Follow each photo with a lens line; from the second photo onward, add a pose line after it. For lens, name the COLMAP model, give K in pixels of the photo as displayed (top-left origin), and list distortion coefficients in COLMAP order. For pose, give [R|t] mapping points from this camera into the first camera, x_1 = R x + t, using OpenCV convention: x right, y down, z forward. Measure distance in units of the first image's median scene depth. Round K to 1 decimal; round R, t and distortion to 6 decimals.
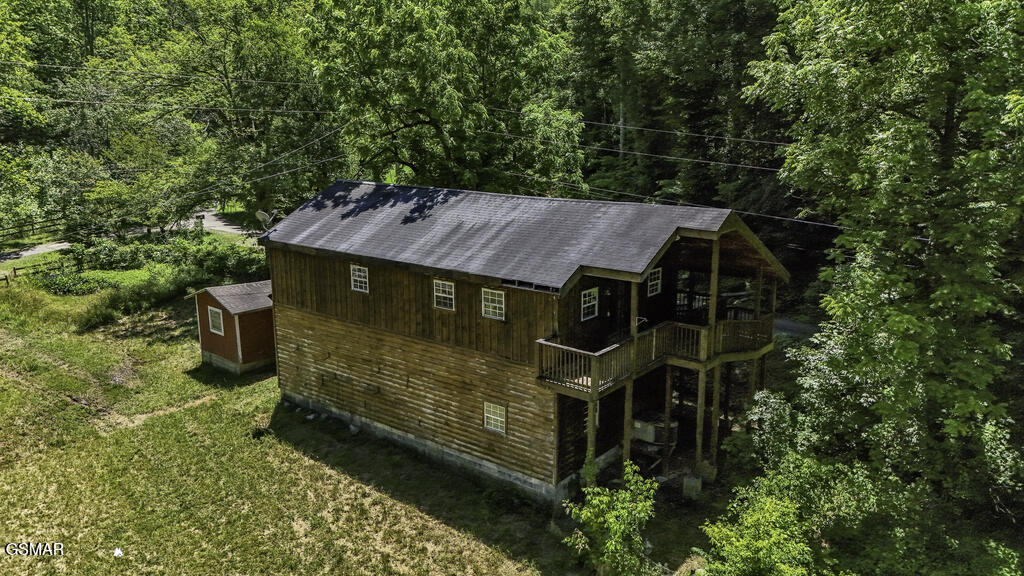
lens RADIAL K [[748.8, 0, 504.6], [0, 748.8, 286.6], [0, 0, 1]] dist [0.067347, -0.064616]
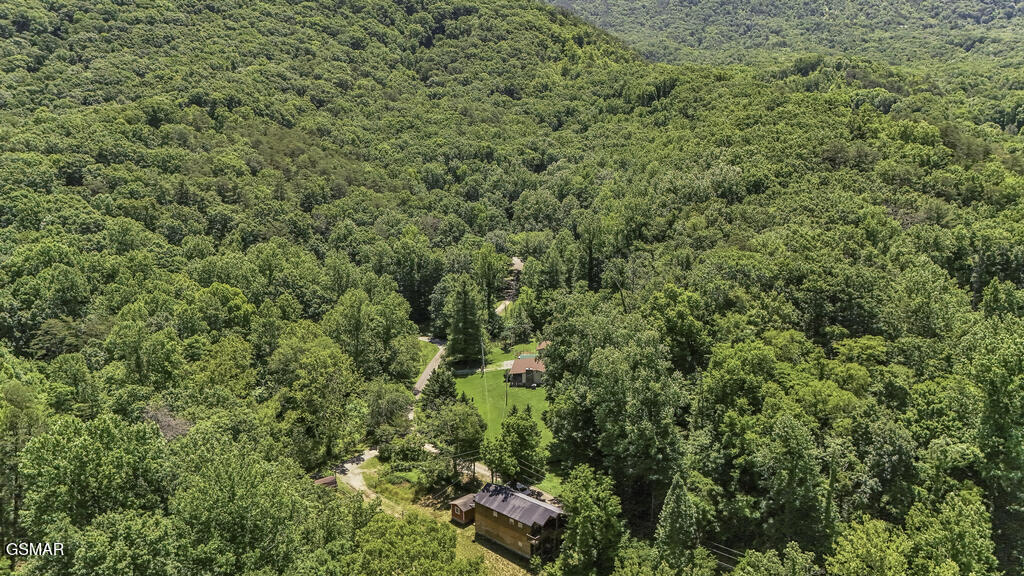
lens RADIAL K [[748.8, 0, 522.4], [0, 748.8, 289.5], [0, 0, 1]] dist [0.067347, -0.064616]
pose [[0.999604, 0.009516, -0.026466, 0.140114], [-0.009239, 0.999902, 0.010551, -1.847485], [0.026564, -0.010303, 0.999594, -4.790136]]
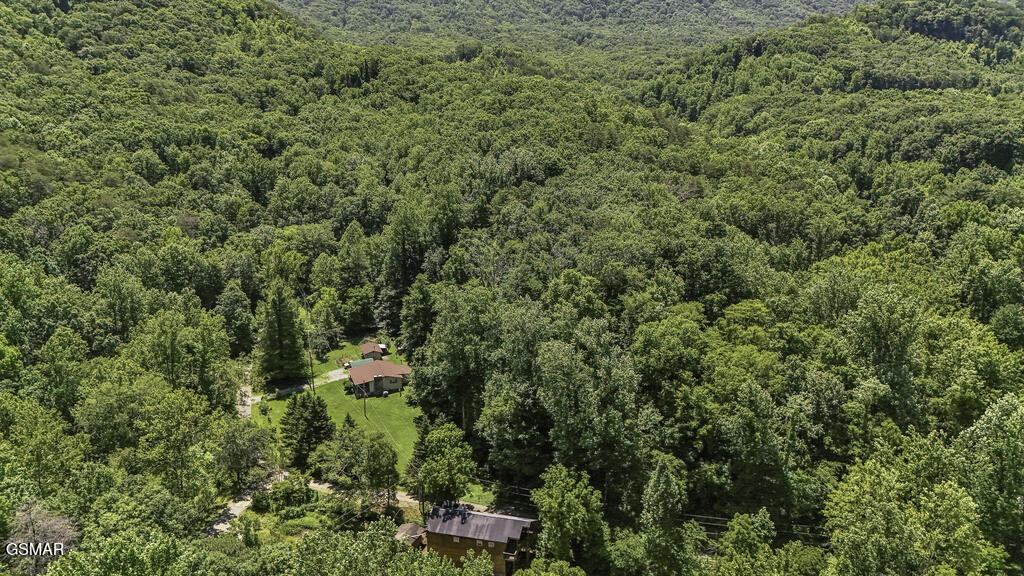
lens RADIAL K [[748.8, 0, 520.3], [0, 748.8, 289.0], [0, 0, 1]] dist [0.067347, -0.064616]
pose [[0.908881, -0.091346, 0.406930, -1.827214], [0.078366, 0.995745, 0.048490, -2.020218], [-0.409628, -0.012182, 0.912171, -3.956468]]
